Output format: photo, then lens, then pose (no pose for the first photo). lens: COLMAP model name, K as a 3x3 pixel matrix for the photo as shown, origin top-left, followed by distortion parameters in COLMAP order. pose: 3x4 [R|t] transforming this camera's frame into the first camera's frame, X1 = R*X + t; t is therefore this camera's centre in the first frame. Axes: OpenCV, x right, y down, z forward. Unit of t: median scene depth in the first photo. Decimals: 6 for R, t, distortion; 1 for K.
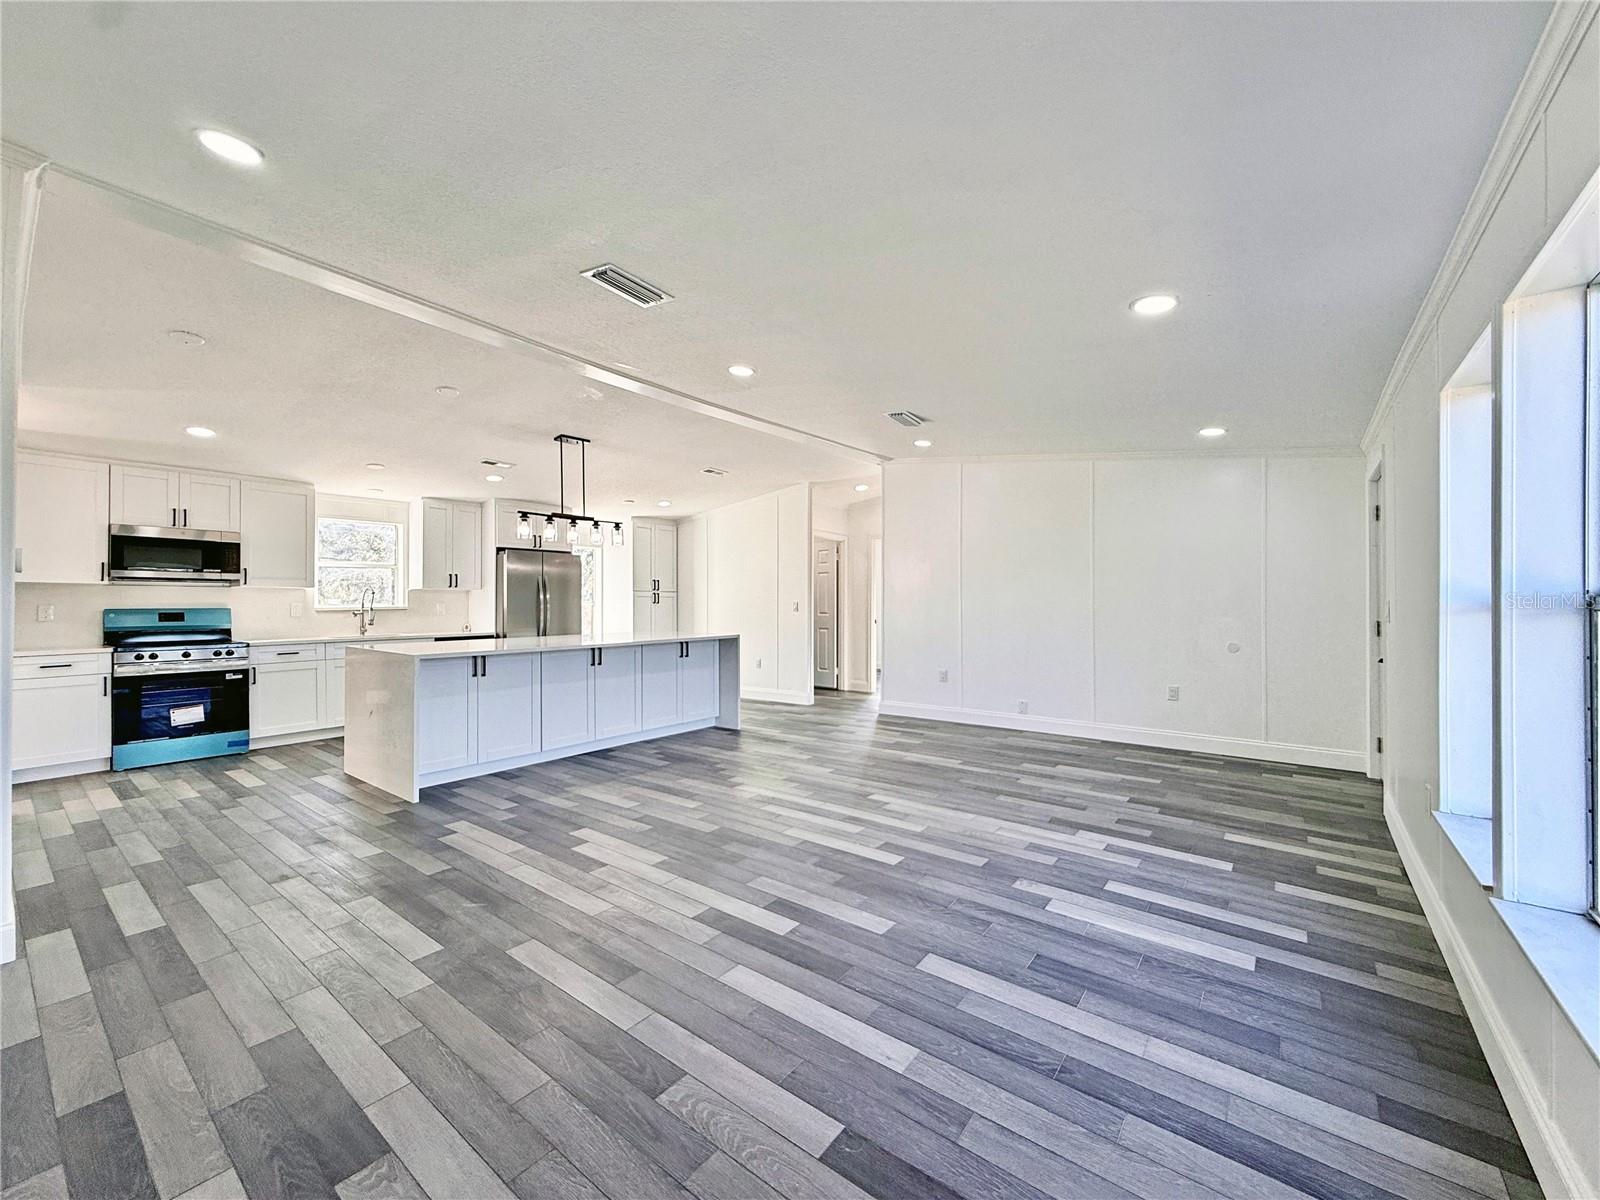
lens RADIAL K [[650.7, 0, 801.6], [0, 650.7, 611.3], [0, 0, 1]] dist [0.001784, -0.001000]
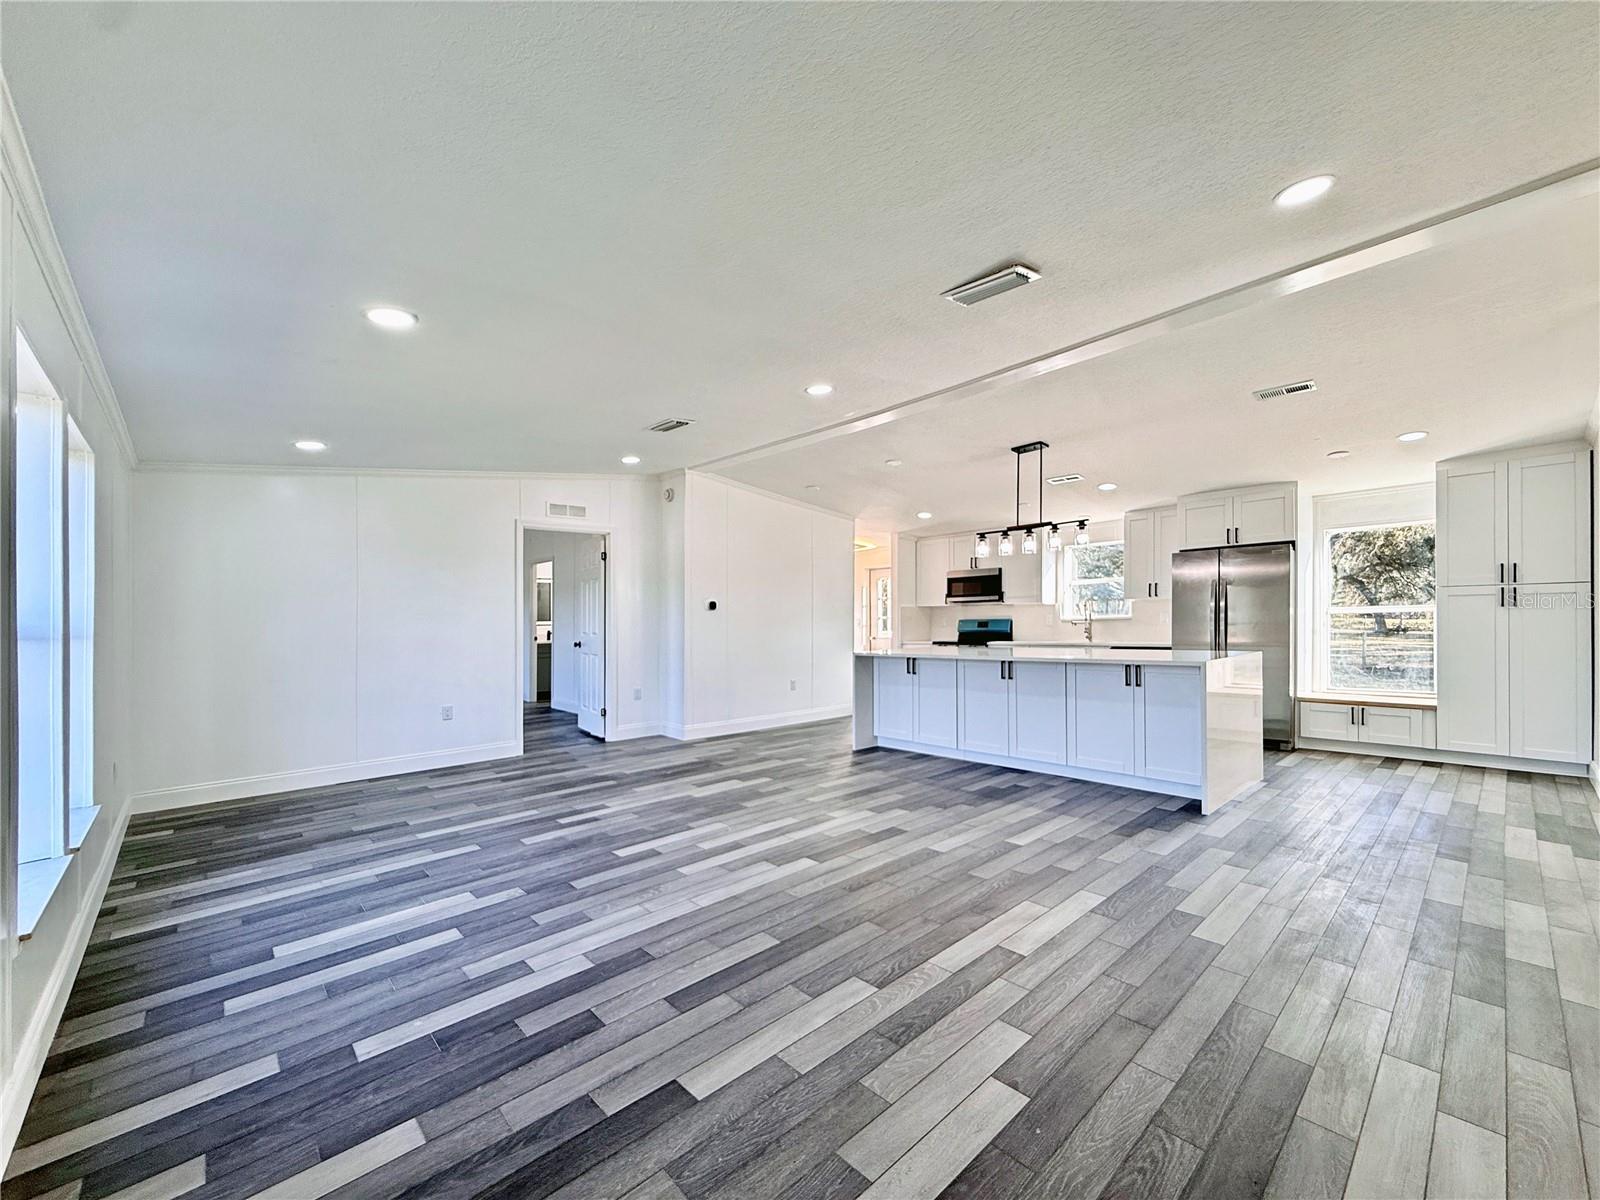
lens RADIAL K [[650.7, 0, 815.3], [0, 650.7, 611.4], [0, 0, 1]] dist [0.001784, -0.001000]
pose [[-0.166457, -0.010262, -0.985995, 0.981279], [0.005089, 0.999924, -0.011266, -0.011983], [0.986036, -0.006893, -0.166393, 1.253654]]
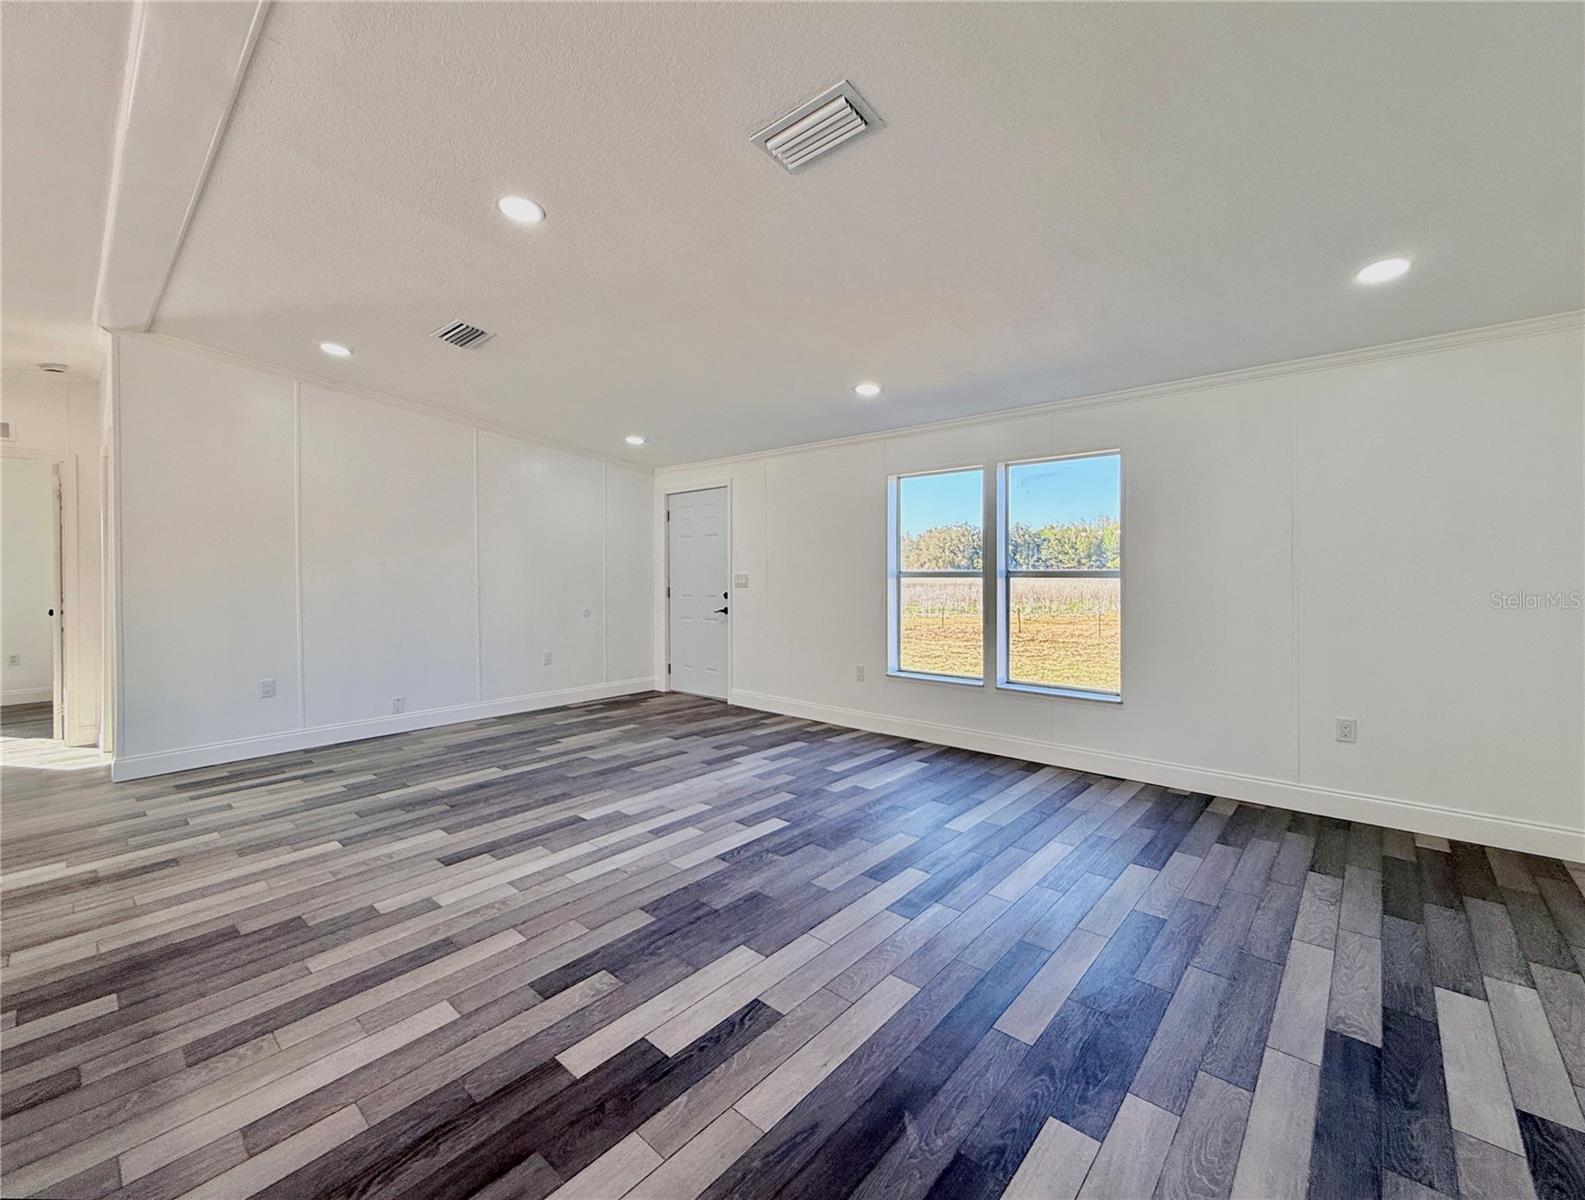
lens RADIAL K [[652.0, 0, 787.5], [0, 652.0, 568.9], [0, 0, 1]] dist [0.002111, -0.001067]
pose [[0.076068, 0.002282, 0.997100, -0.757665], [0.020841, 0.999775, -0.003878, -0.020786], [-0.996885, 0.021076, 0.076004, 0.744558]]
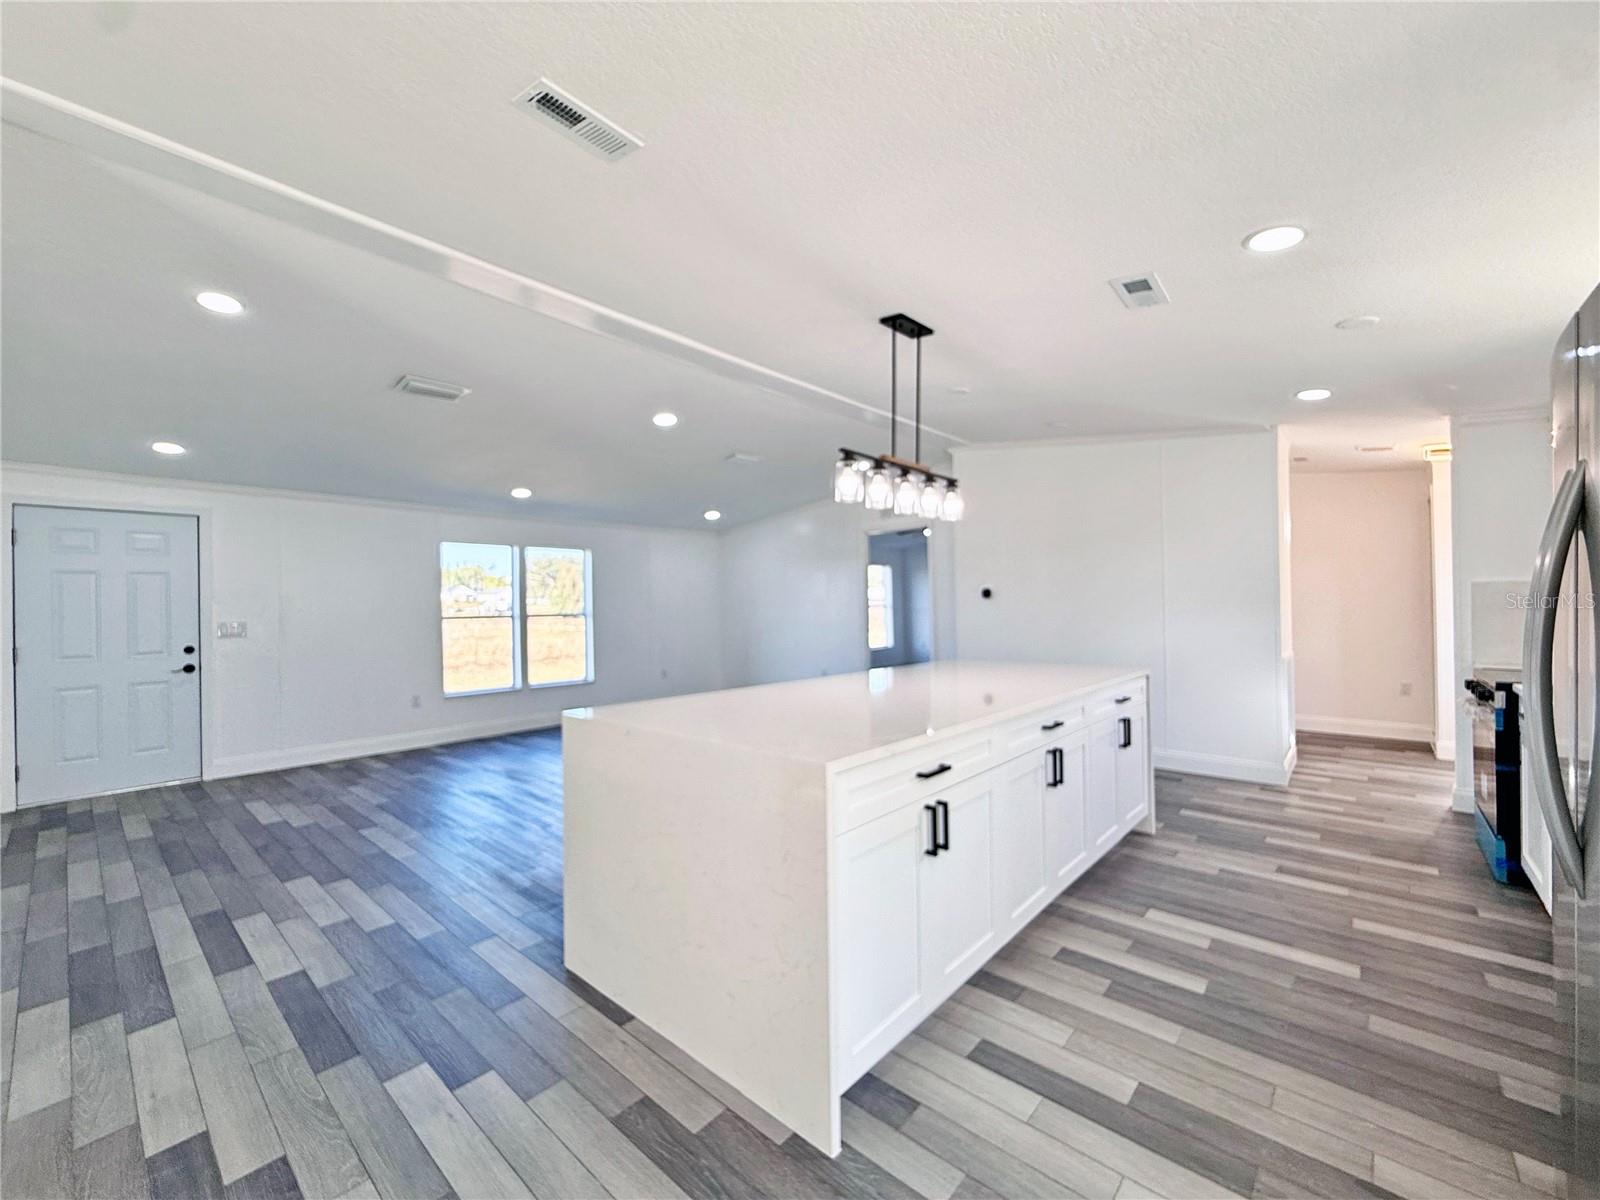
lens RADIAL K [[650.7, 0, 775.2], [0, 650.7, 599.0], [0, 0, 1]] dist [0.001784, -0.001000]
pose [[-0.995287, 0.017941, 0.095300, -0.431751], [0.018231, 0.999831, 0.002176, -0.049502], [-0.095245, 0.003903, -0.995446, 2.313008]]
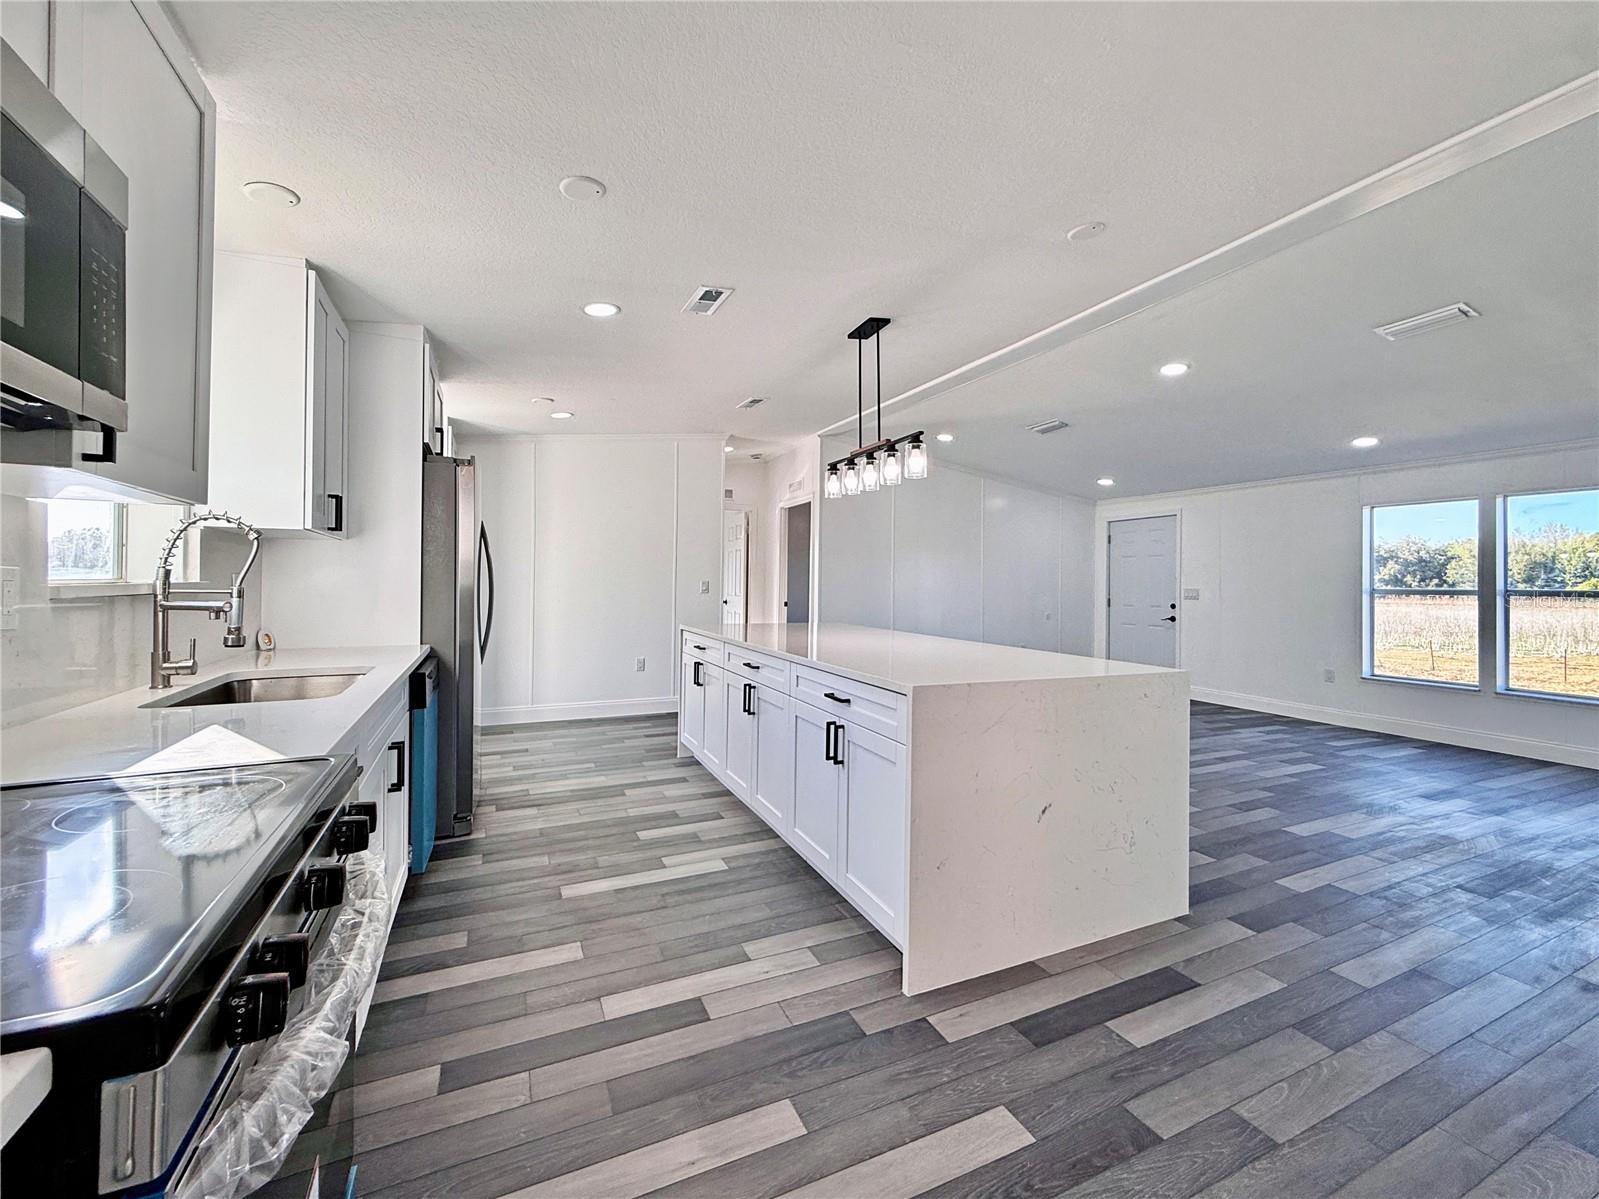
lens RADIAL K [[650.3, 0, 820.1], [0, 650.3, 577.4], [0, 0, 1]] dist [0.001784, -0.001000]
pose [[0.450993, 0.018207, 0.892342, -1.400818], [-0.003618, 0.999821, -0.018571, -0.009693], [-0.892520, 0.005147, 0.450978, 1.109359]]
